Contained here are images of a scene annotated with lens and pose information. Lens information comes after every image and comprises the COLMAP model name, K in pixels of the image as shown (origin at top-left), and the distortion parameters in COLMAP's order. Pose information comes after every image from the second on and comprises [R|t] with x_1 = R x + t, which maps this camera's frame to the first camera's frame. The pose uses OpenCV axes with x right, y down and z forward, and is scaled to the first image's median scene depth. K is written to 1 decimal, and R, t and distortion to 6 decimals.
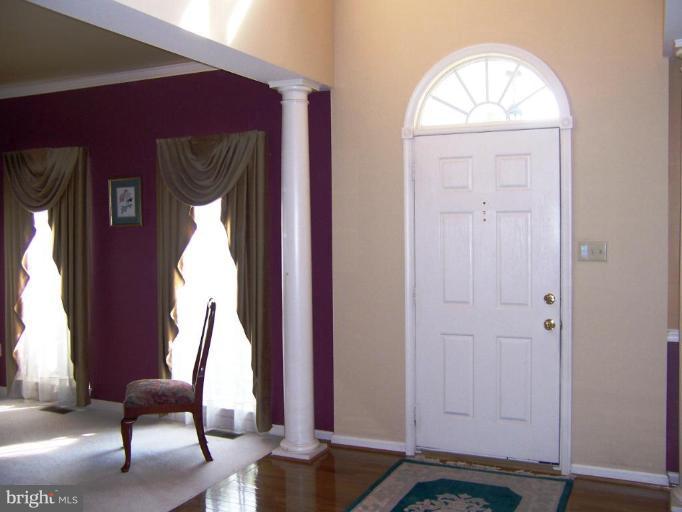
lens RADIAL K [[676.6, 0, 341.0], [0, 676.6, 256.0], [0, 0, 1]] dist [-0.188321, 0.387004]
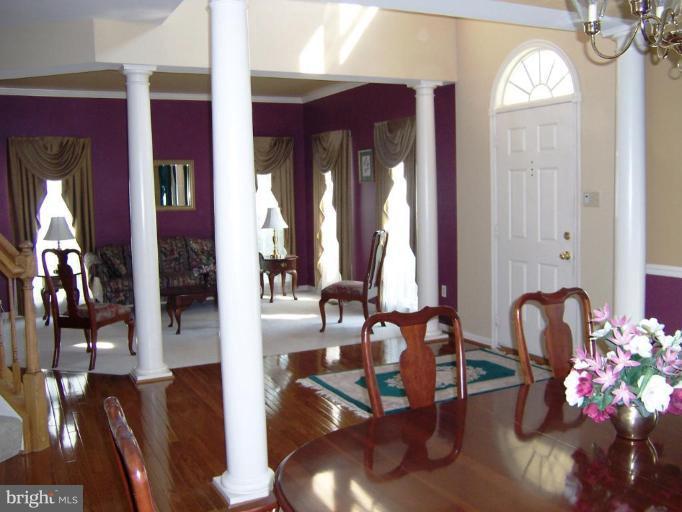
lens RADIAL K [[676.6, 0, 341.0], [0, 676.6, 256.0], [0, 0, 1]] dist [-0.188321, 0.387004]
pose [[0.774156, 0.047697, -0.631196, 0.712128], [0.003253, 0.996844, 0.079318, -0.000381], [0.632987, -0.063458, 0.771557, -0.248406]]
